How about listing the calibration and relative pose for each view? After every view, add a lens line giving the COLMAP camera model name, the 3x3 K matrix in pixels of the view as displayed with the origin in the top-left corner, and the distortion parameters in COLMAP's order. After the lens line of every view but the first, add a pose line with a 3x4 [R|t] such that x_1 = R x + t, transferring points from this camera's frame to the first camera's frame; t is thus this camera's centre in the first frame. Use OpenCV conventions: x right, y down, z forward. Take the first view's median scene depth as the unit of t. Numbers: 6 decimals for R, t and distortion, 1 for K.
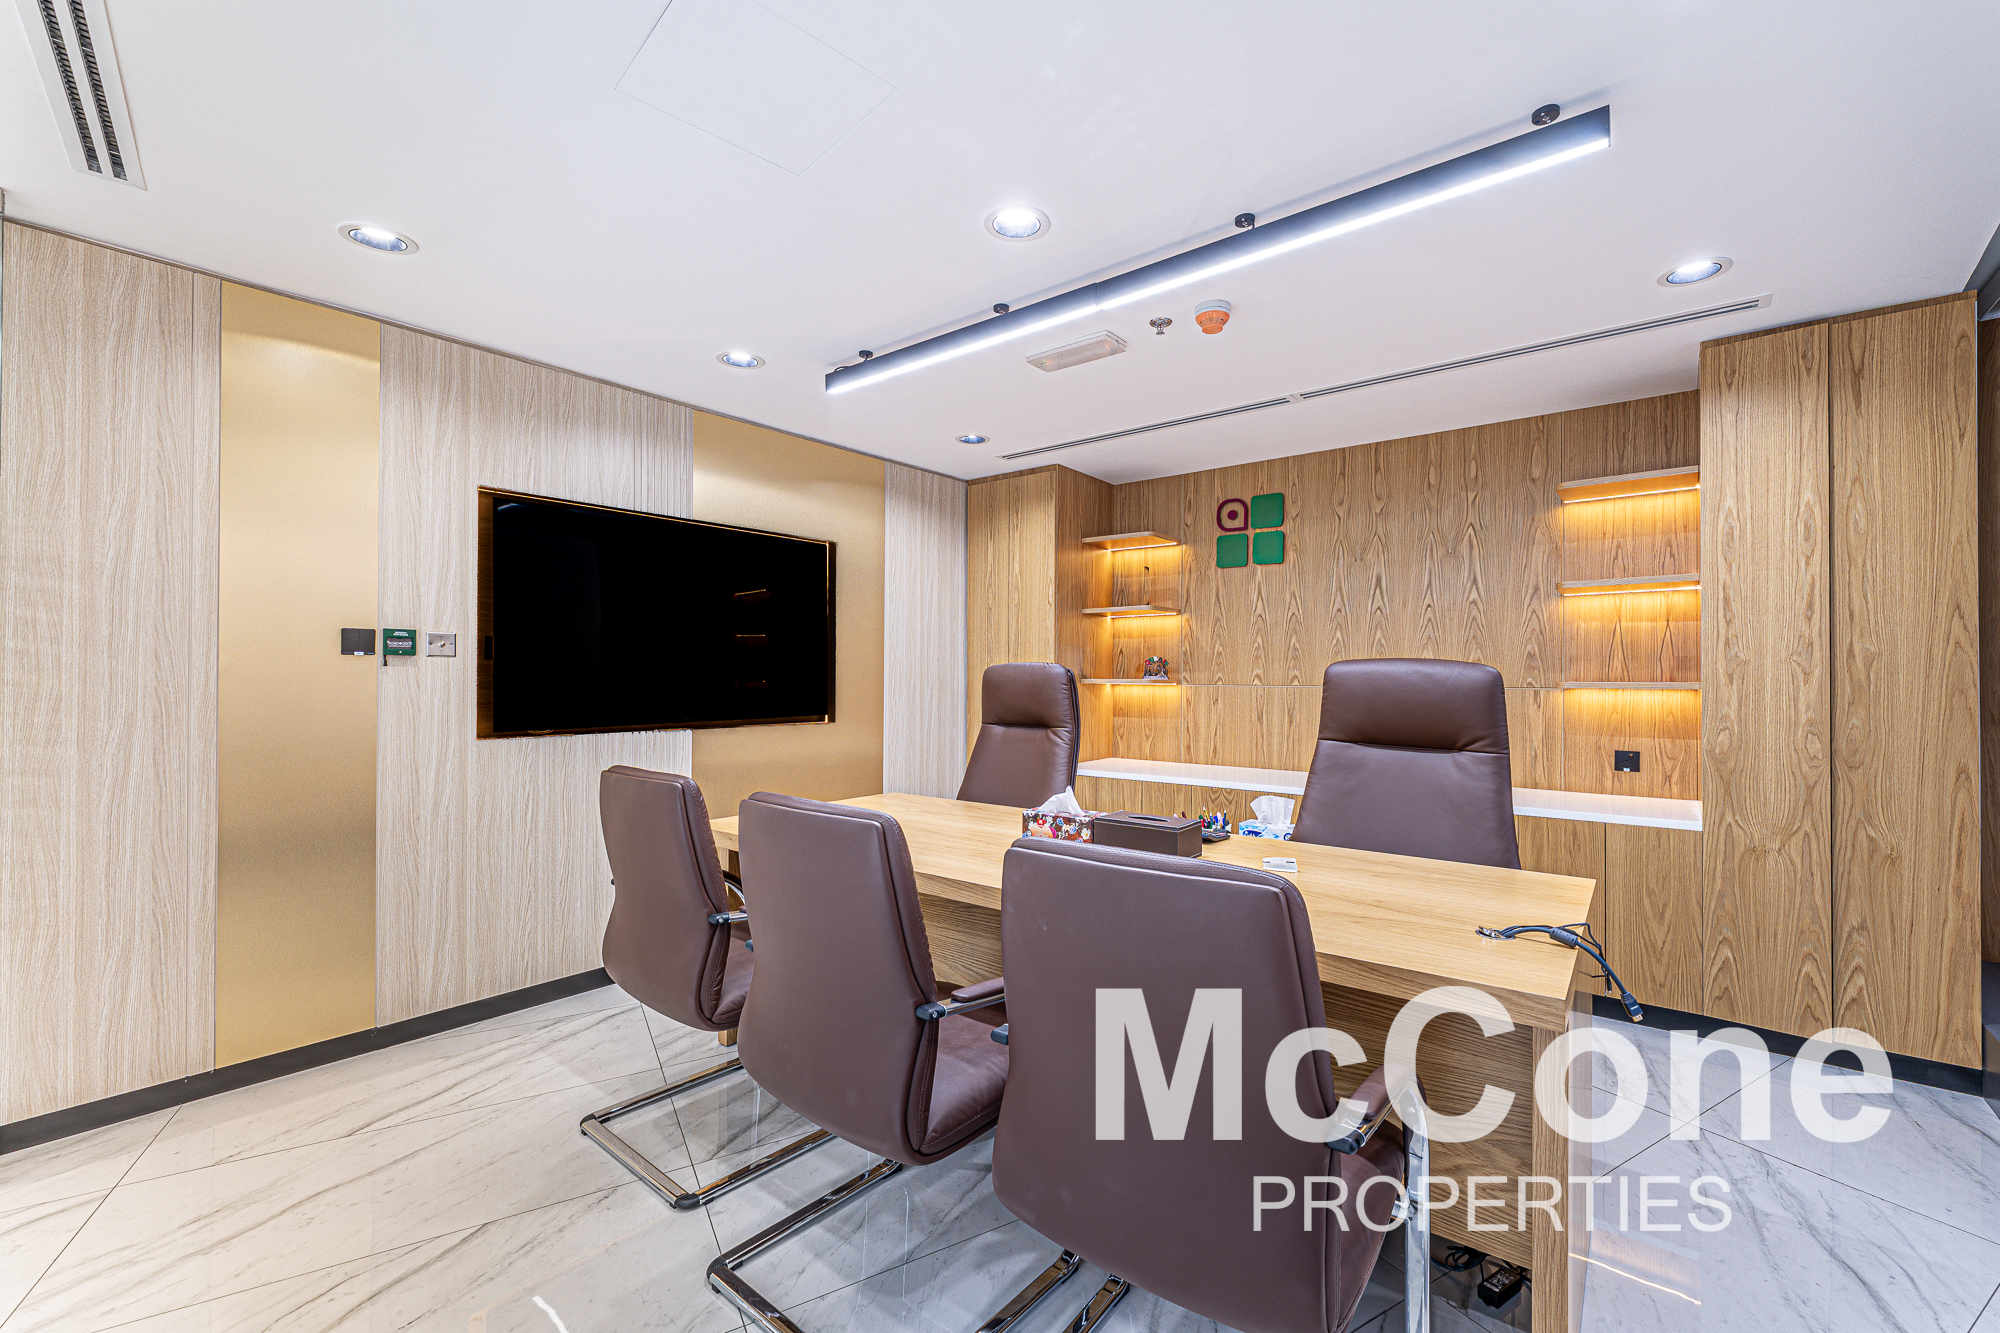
lens RADIAL K [[838.3, 0, 1051.6], [0, 838.3, 663.2], [0, 0, 1]] dist [-0.000975, -0.000132]
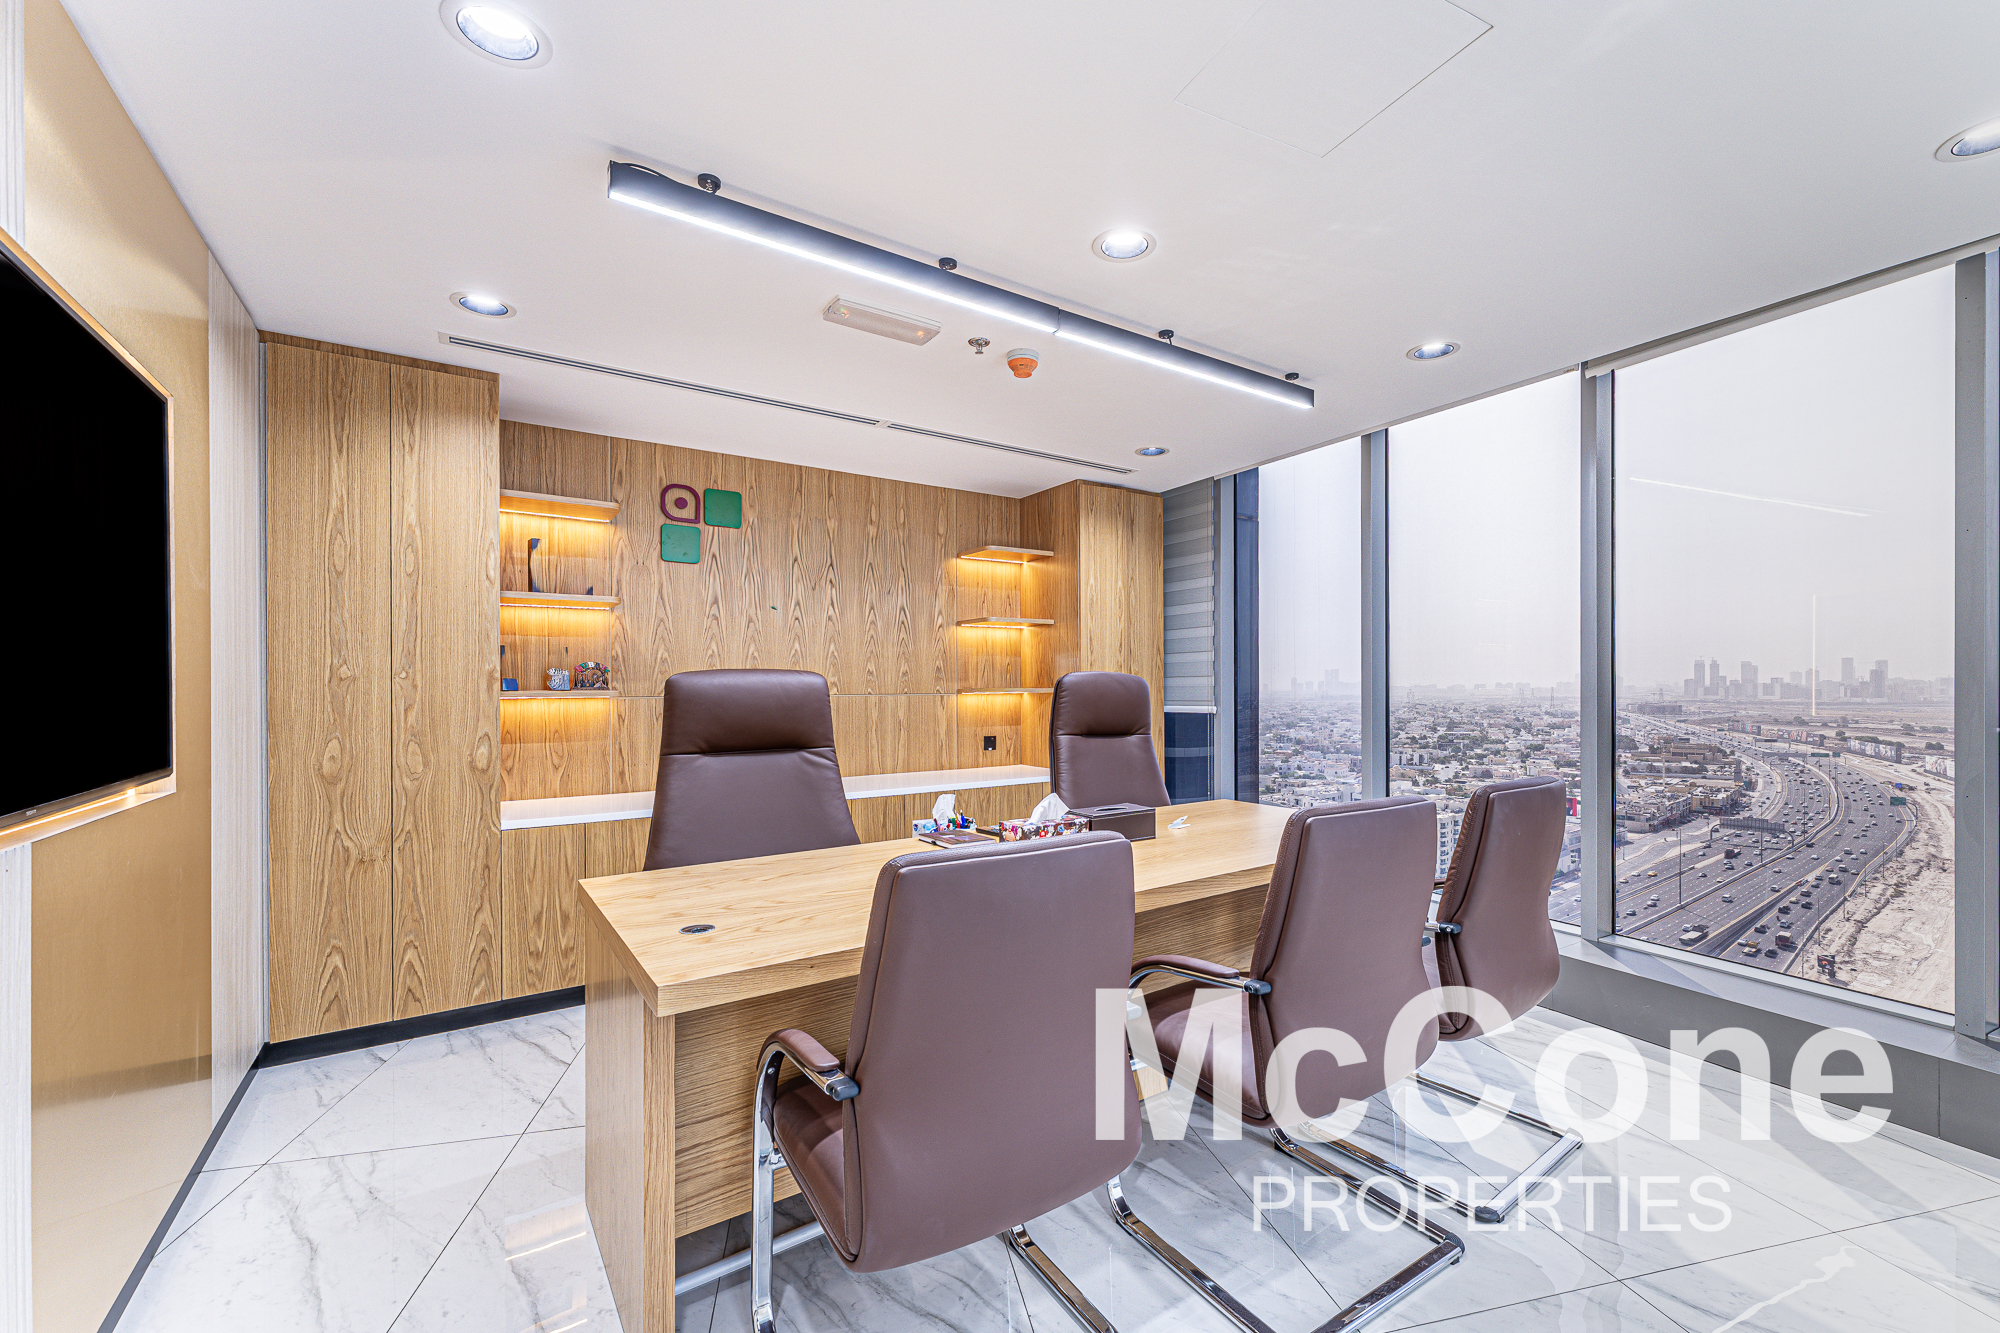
lens RADIAL K [[842.4, 0, 1017.5], [0, 842.4, 676.2], [0, 0, 1]] dist [0.000408, -0.000390]
pose [[0.293240, 0.006585, 0.956016, -0.546573], [-0.009734, 0.999945, -0.003902, 0.005088], [-0.955989, -0.008162, 0.293288, 0.419090]]
